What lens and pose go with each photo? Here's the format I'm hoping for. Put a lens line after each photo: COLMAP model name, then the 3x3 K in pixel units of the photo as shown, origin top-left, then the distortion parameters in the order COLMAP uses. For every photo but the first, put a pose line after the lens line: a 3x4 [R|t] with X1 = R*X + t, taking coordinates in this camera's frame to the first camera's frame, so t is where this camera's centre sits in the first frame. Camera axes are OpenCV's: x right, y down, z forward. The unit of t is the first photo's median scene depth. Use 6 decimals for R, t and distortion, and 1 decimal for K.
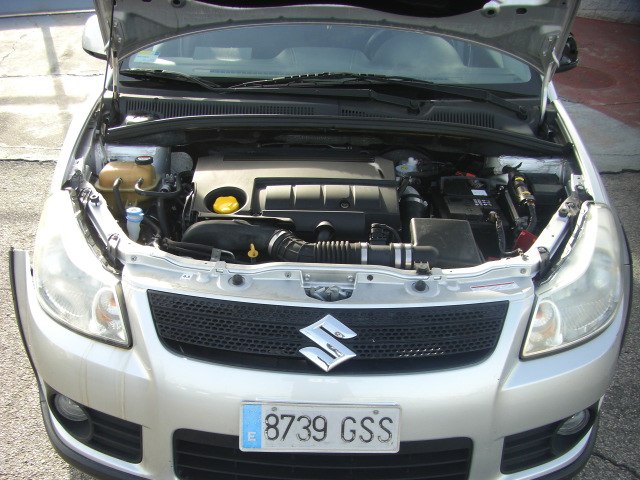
lens RADIAL K [[722.6, 0, 292.9], [0, 722.6, 304.5], [0, 0, 1]] dist [-0.184844, 0.125498]
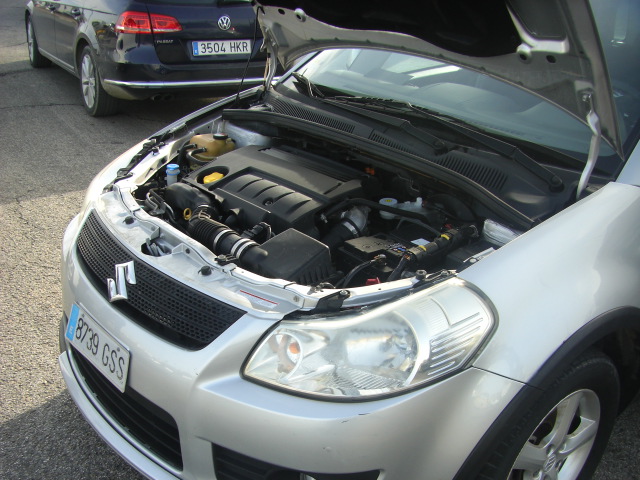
lens RADIAL K [[722.6, 0, 292.9], [0, 722.6, 304.5], [0, 0, 1]] dist [-0.184844, 0.125498]
pose [[0.647351, 0.357050, -0.673389, 1.041902], [-0.401246, 0.910798, 0.097201, -0.141527], [0.648027, 0.207271, 0.732871, 0.312575]]
